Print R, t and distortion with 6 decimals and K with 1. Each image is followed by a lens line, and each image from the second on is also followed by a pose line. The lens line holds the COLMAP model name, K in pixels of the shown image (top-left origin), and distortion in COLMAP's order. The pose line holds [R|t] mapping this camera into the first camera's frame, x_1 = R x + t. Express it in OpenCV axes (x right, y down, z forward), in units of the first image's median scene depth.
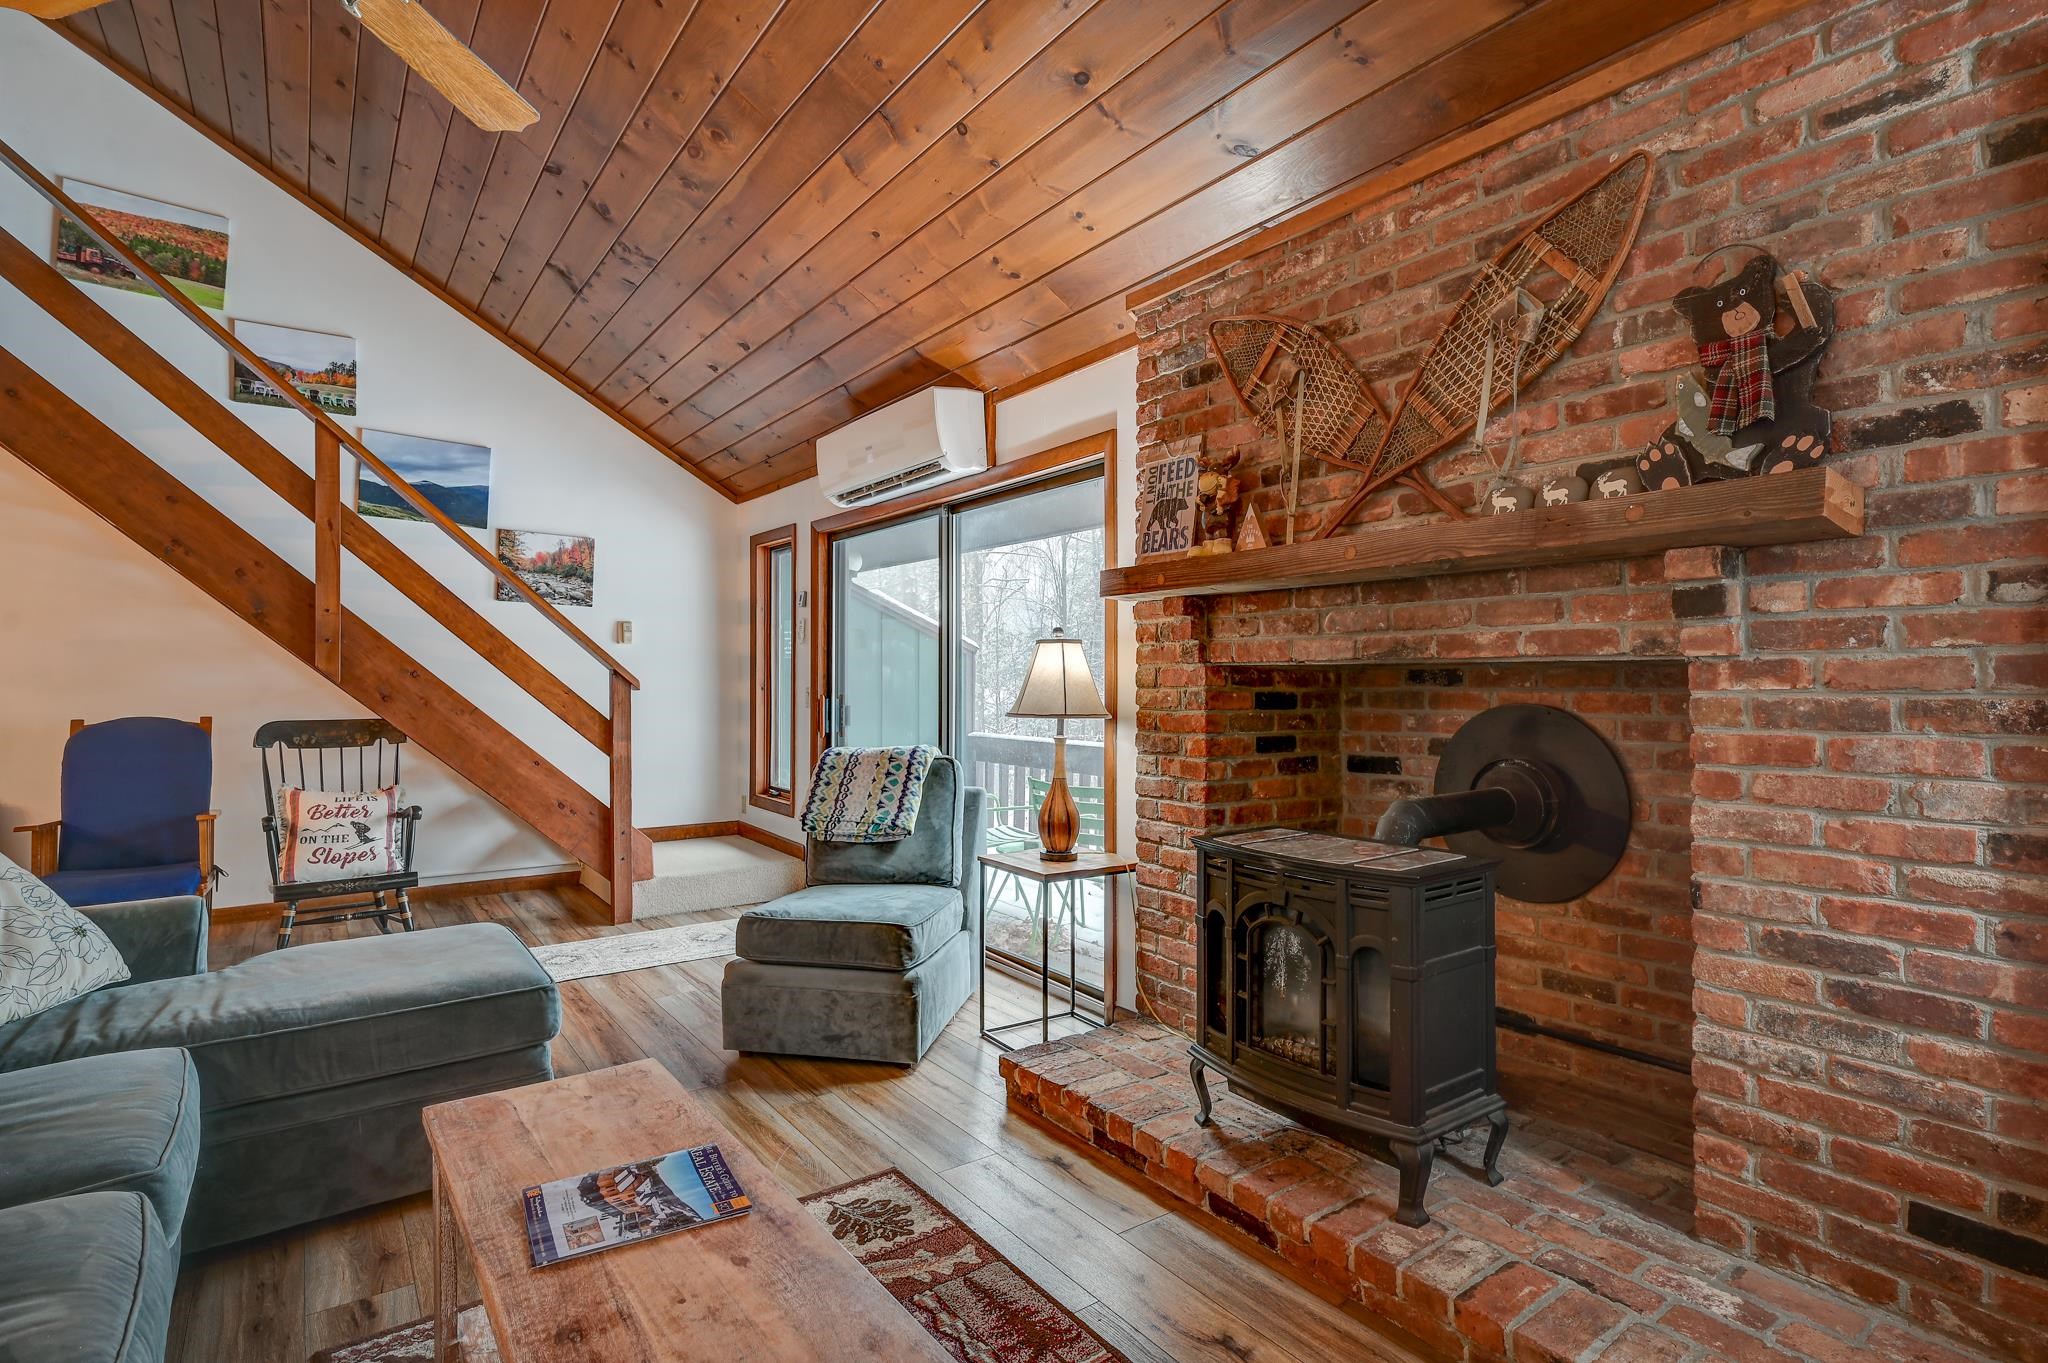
lens RADIAL K [[1019.0, 0, 1018.1], [0, 1019.0, 671.3], [0, 0, 1]] dist [0.001831, 0.000600]
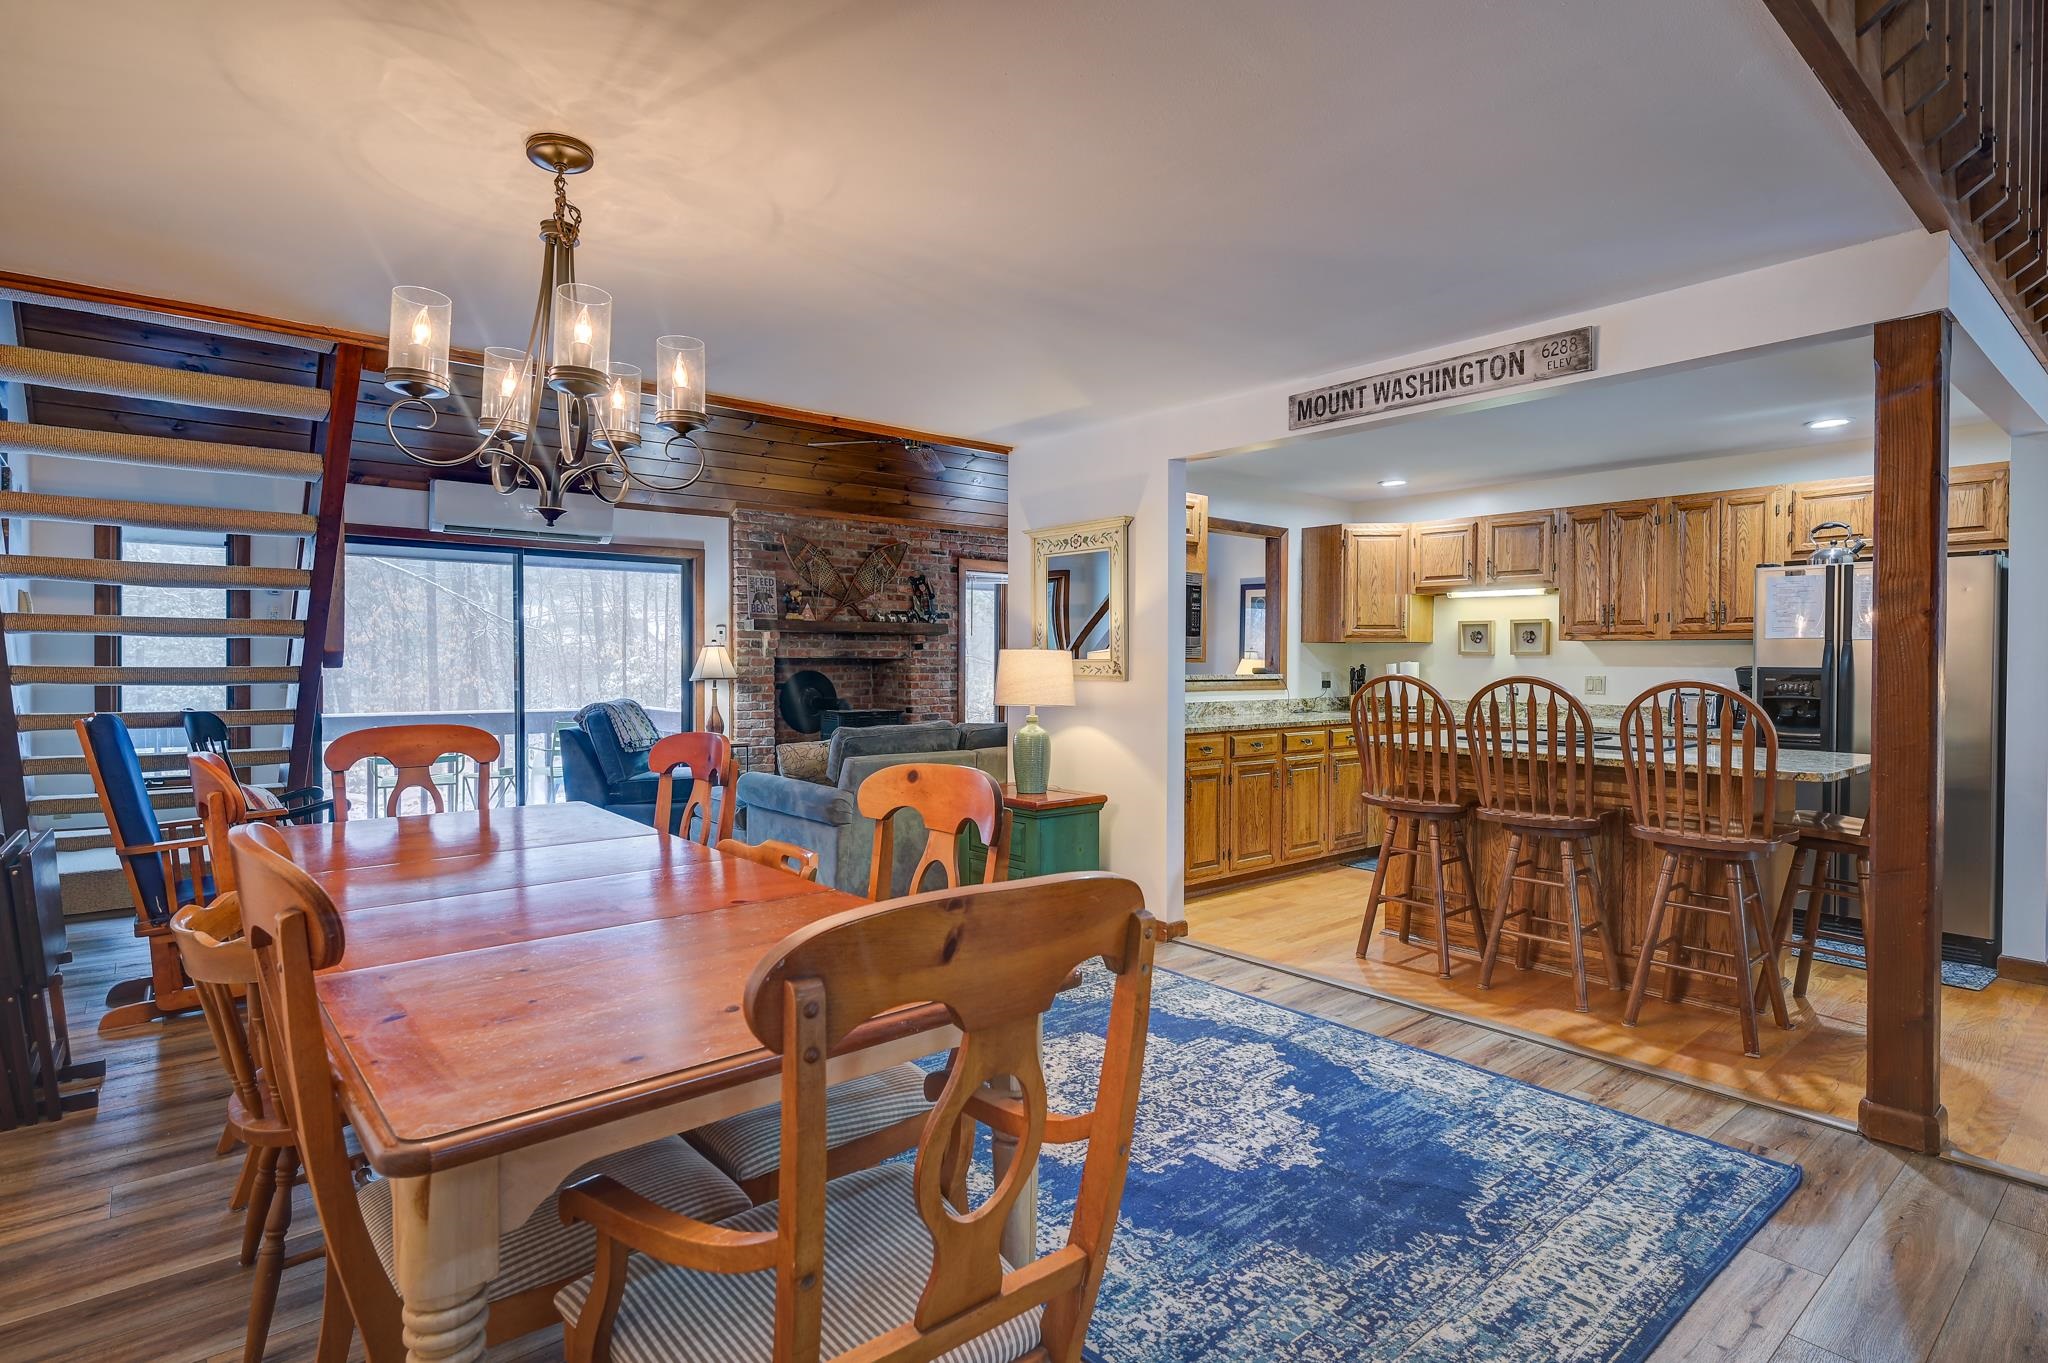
lens RADIAL K [[1031.3, 0, 1028.4], [0, 1031.3, 672.0], [0, 0, 1]] dist [-0.000073, 0.000461]
pose [[-0.082918, -0.011416, 0.996491, -2.018489], [-0.011654, 0.999877, 0.010485, -0.002830], [-0.996488, -0.010744, -0.083041, 0.439176]]
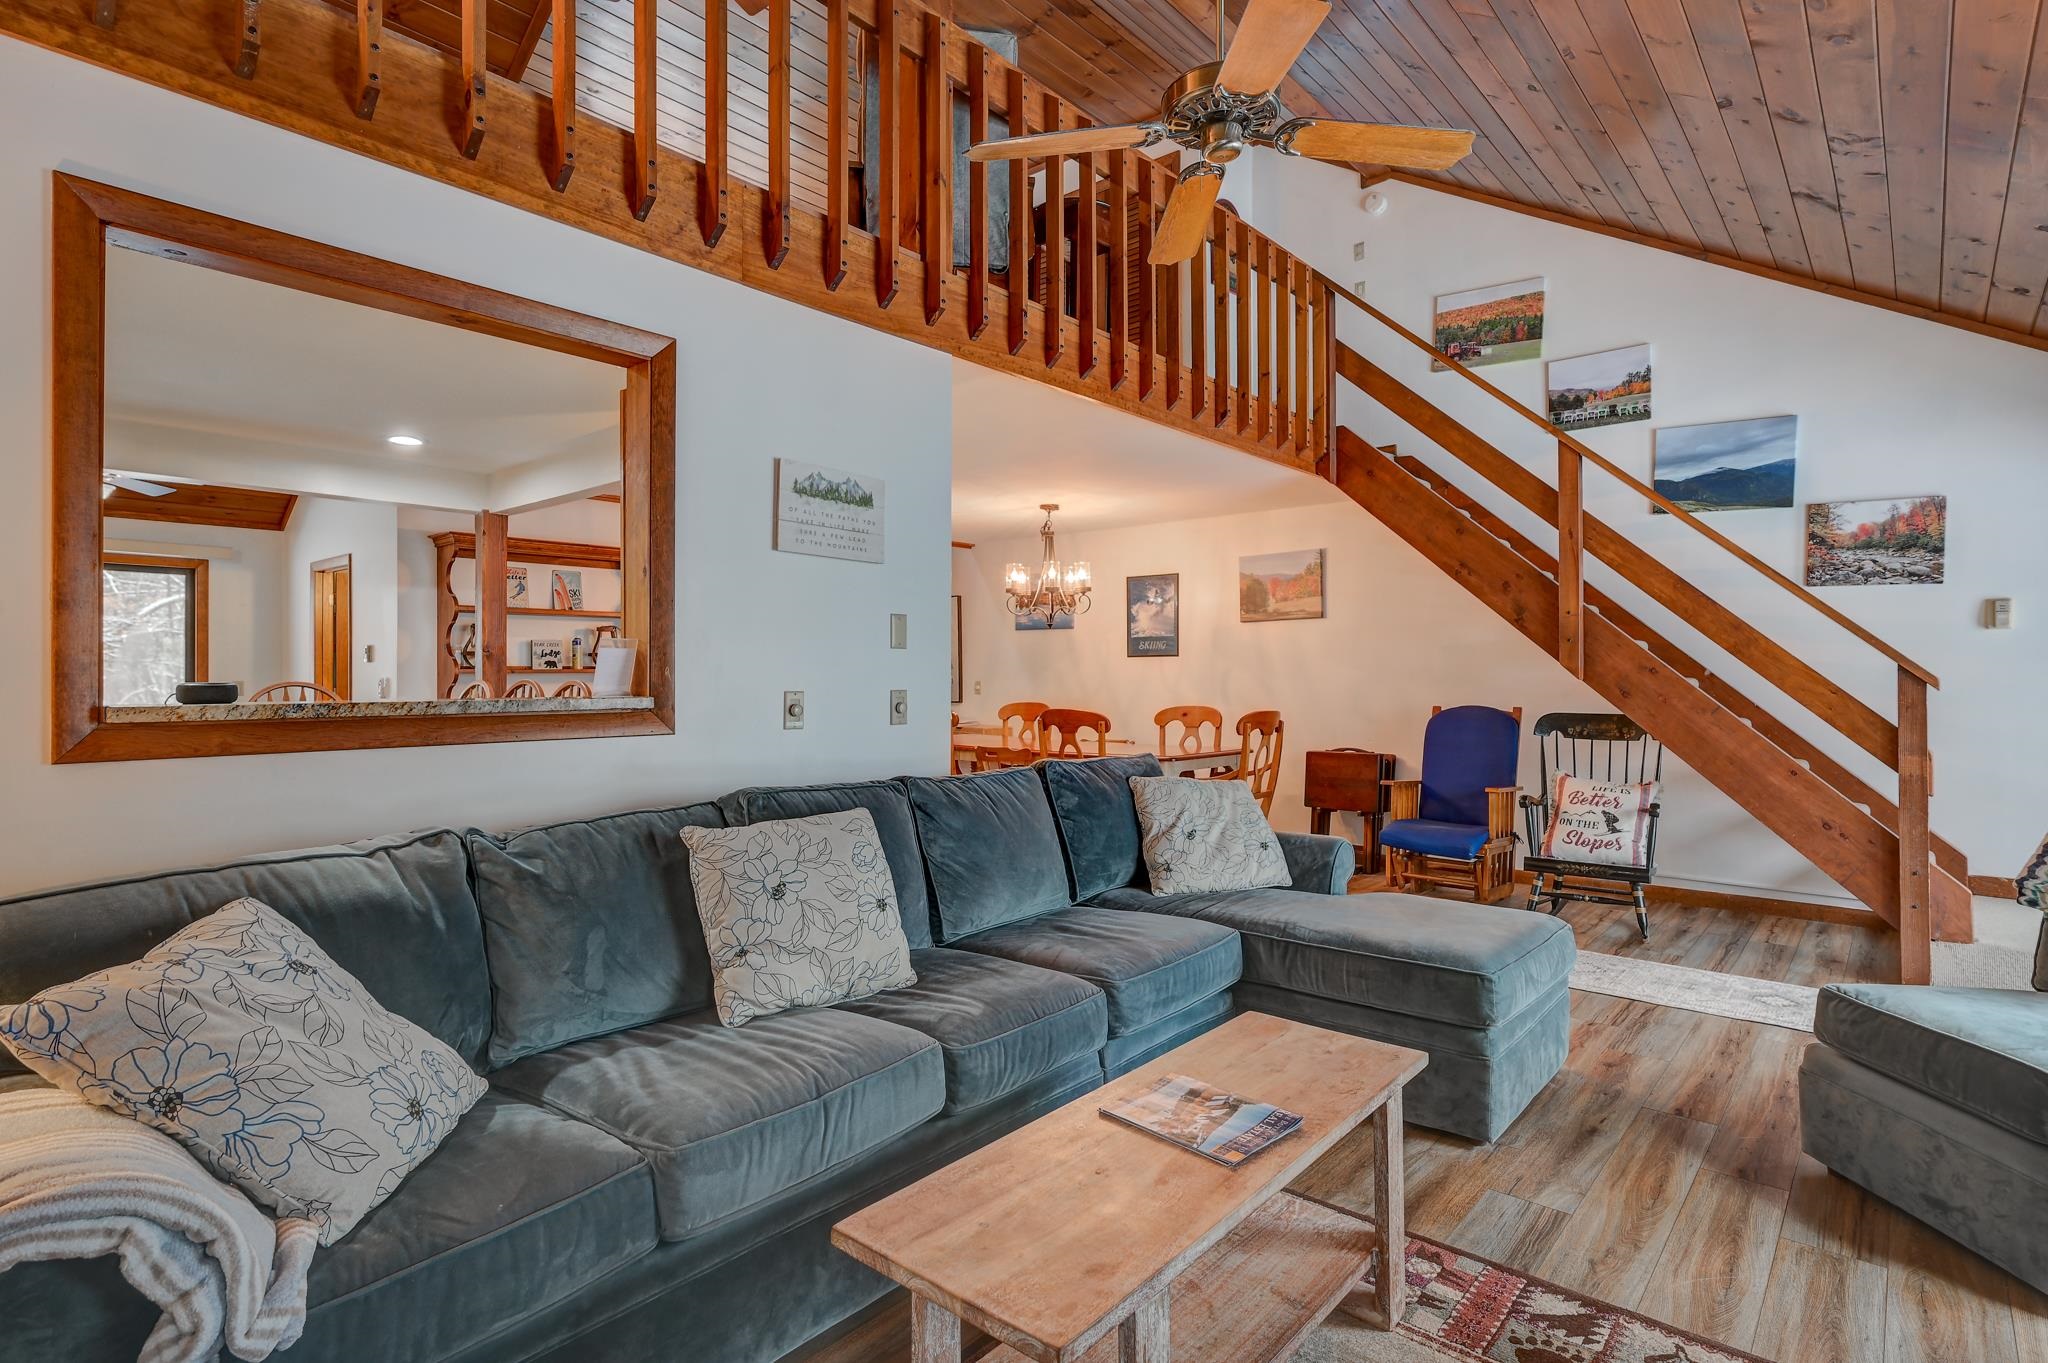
lens RADIAL K [[1019.0, 0, 1018.1], [0, 1019.0, 671.3], [0, 0, 1]] dist [0.001831, 0.000600]
pose [[0.230030, -0.003158, -0.973178, 0.271326], [0.006559, 0.999977, -0.001694, 0.001176], [0.973161, -0.005993, 0.230045, 0.194989]]
